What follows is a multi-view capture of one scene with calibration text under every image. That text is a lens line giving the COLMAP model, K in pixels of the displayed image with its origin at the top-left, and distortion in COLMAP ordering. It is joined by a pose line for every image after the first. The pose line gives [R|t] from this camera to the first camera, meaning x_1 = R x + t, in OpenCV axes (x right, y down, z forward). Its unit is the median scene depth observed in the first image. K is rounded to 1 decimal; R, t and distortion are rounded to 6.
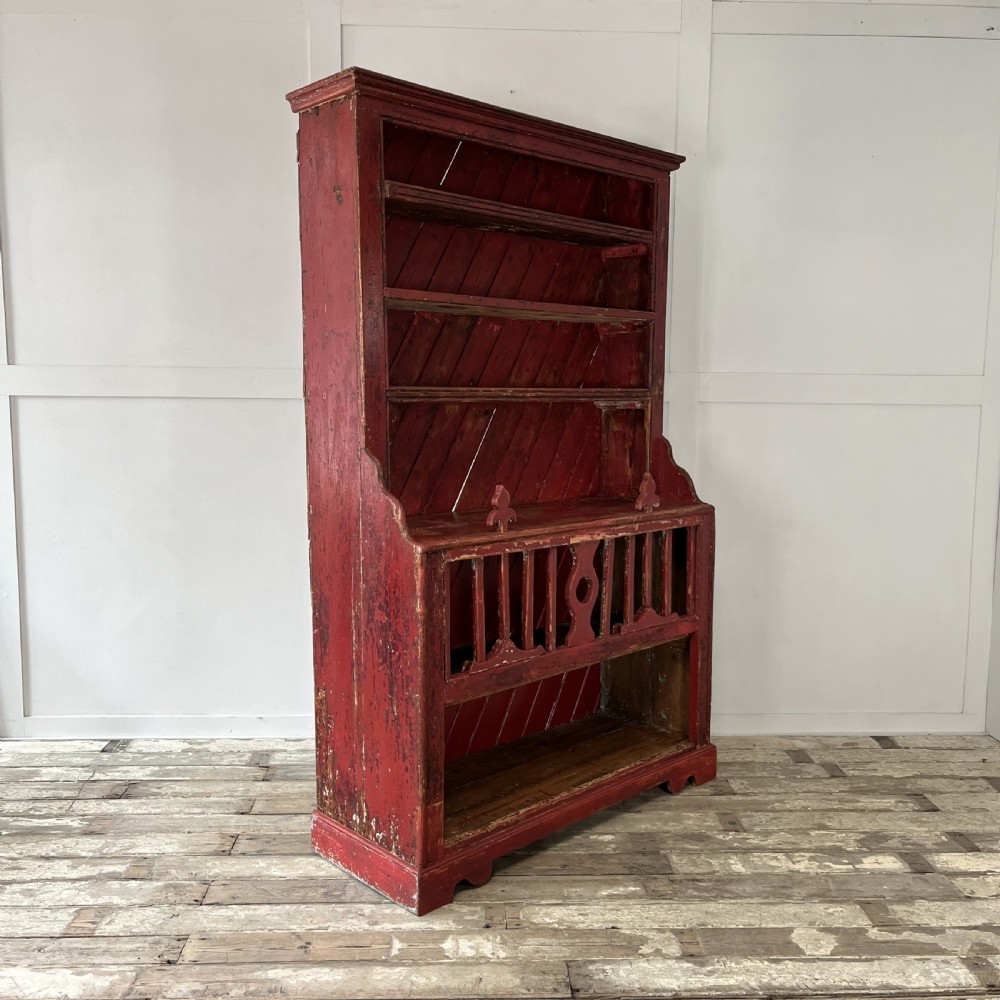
lens RADIAL K [[1015.9, 0, 500.1], [0, 1015.9, 504.2], [0, 0, 1]] dist [0.145201, -0.546740]
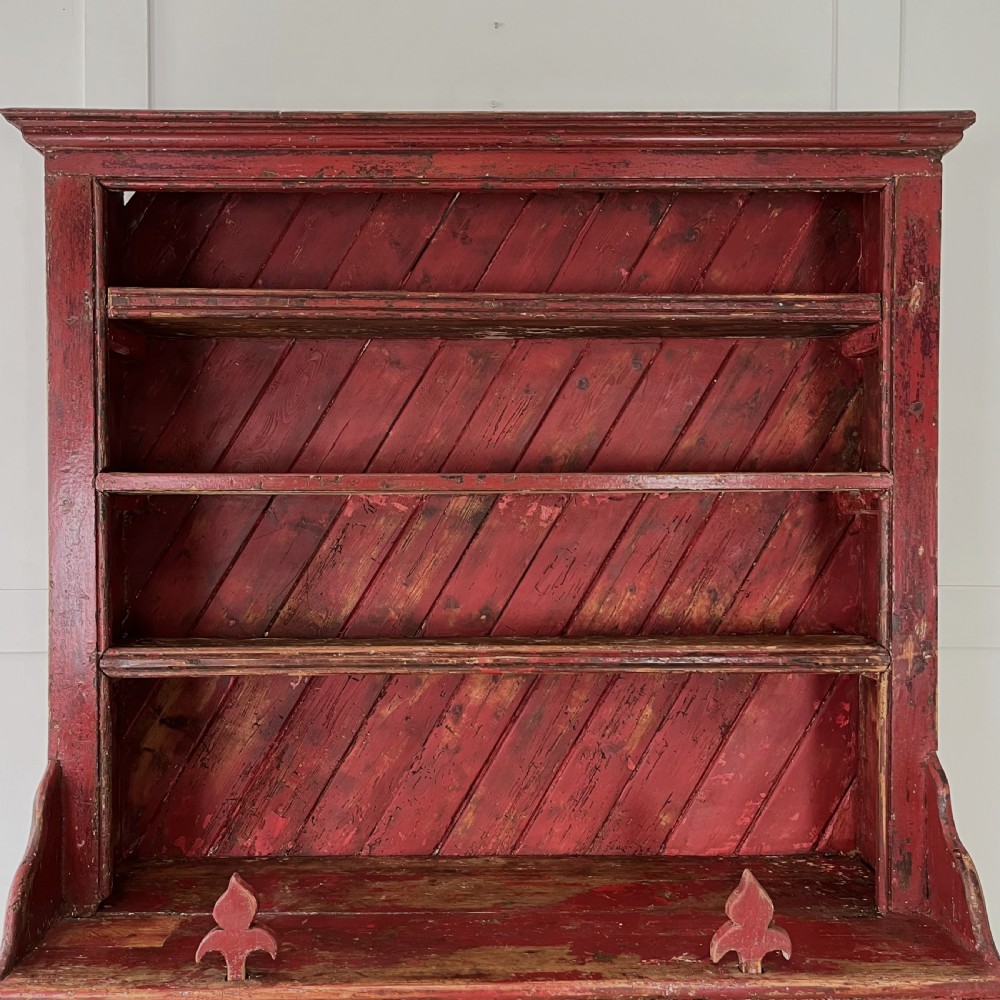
lens RADIAL K [[1056.3, 0, 501.2], [0, 1056.3, 491.6], [0, 0, 1]] dist [0.041192, -0.045538]
pose [[0.723449, -0.007984, -0.690331, 0.403084], [-0.071702, 0.993657, -0.086634, -0.151068], [0.686644, 0.112174, 0.718288, 0.661672]]
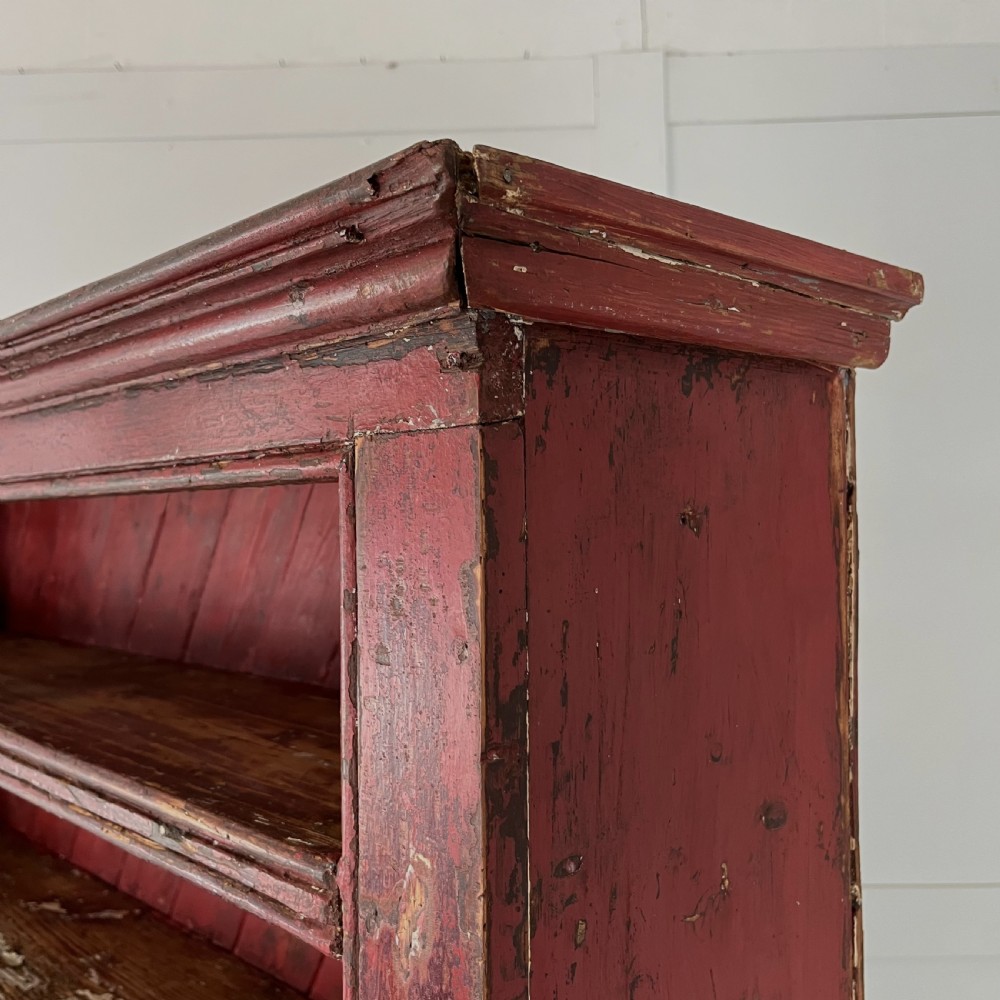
lens RADIAL K [[1032.9, 0, 506.1], [0, 1032.9, 491.4], [0, 0, 1]] dist [0.031623, -0.028230]
pose [[0.000652, -0.027928, -0.999610, 0.317668], [-0.093731, 0.995208, -0.027866, -0.358498], [0.995597, 0.093712, -0.001969, 1.182048]]
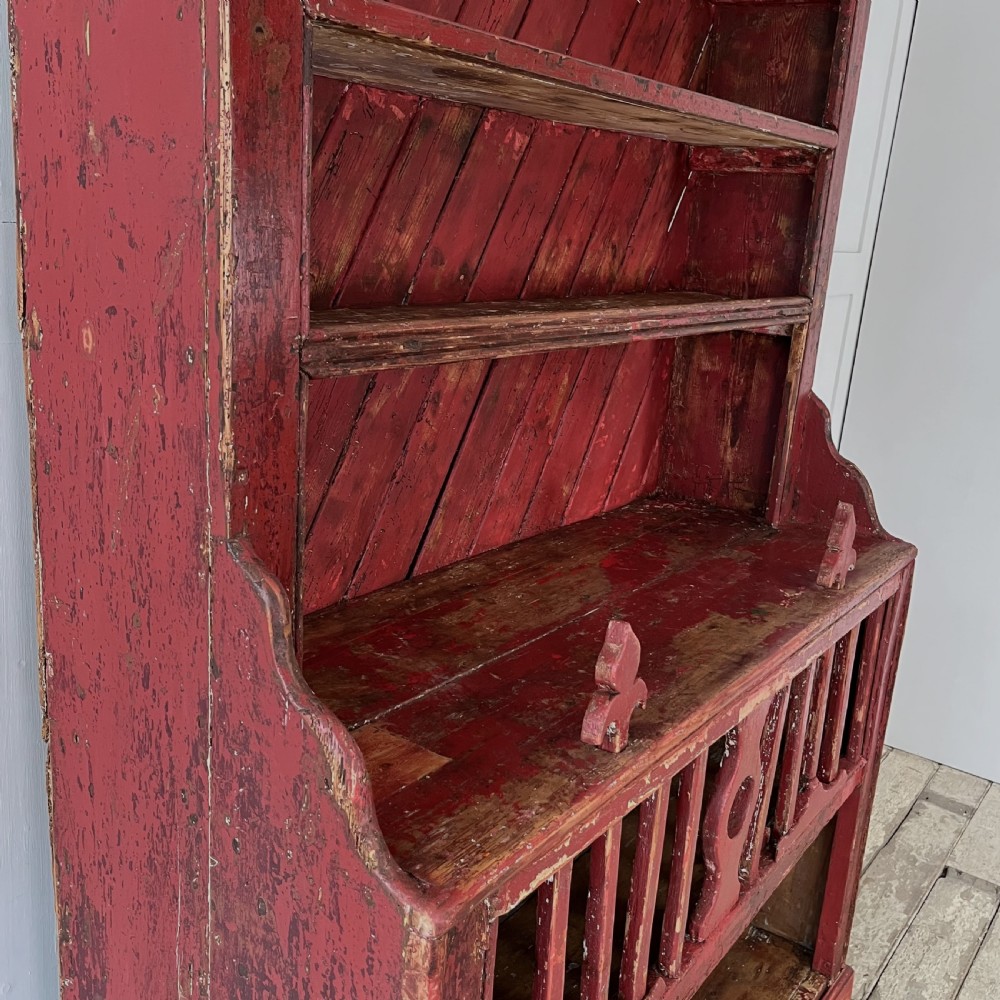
lens RADIAL K [[1085.1, 0, 495.2], [0, 1085.1, 502.6], [0, 0, 1]] dist [0.092164, -0.232098]
pose [[0.984130, 0.020934, 0.176208, -0.101163], [-0.048767, 0.986688, 0.155141, -0.107261], [-0.170615, -0.161272, 0.972050, 0.607908]]
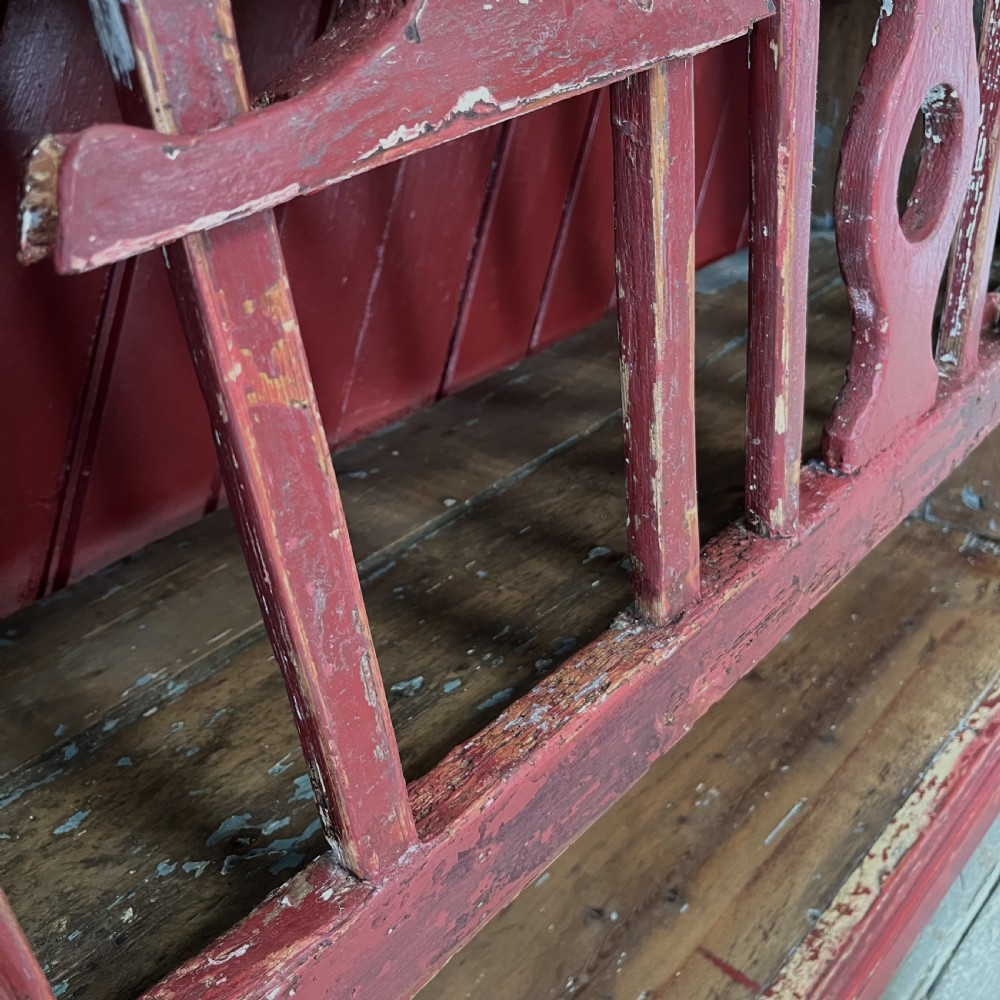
lens RADIAL K [[1033.6, 0, 499.3], [0, 1033.6, 498.0], [0, 0, 1]] dist [0.020319, -0.023191]
pose [[0.994045, -0.106253, -0.024200, 0.004830], [0.107512, 0.919977, 0.376940, 0.062149], [-0.017788, -0.377297, 0.925922, 0.821740]]
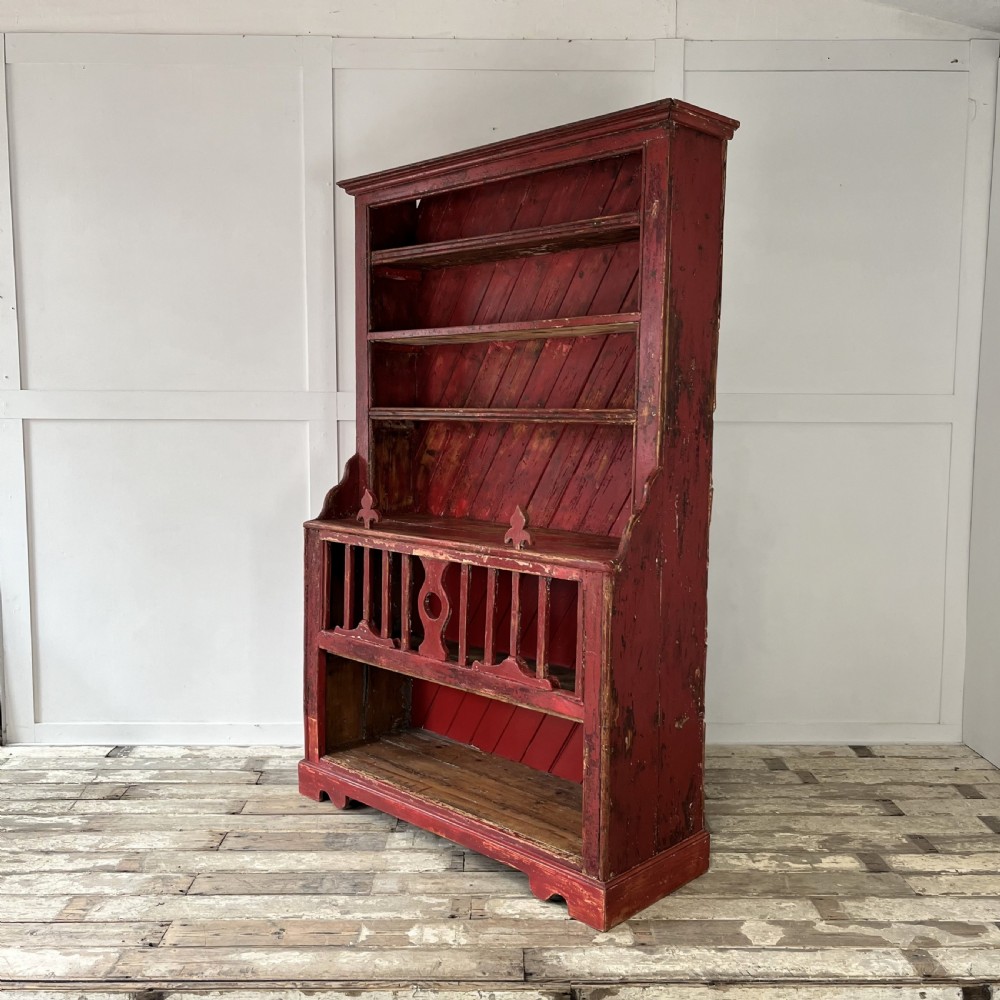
lens RADIAL K [[1015.9, 0, 500.1], [0, 1015.9, 504.2], [0, 0, 1]] dist [0.145201, -0.546740]
pose [[0.014476, 0.086225, -0.996170, 1.108271], [-0.119521, 0.989281, 0.083892, -0.111280], [0.992726, 0.117849, 0.024627, 1.048213]]
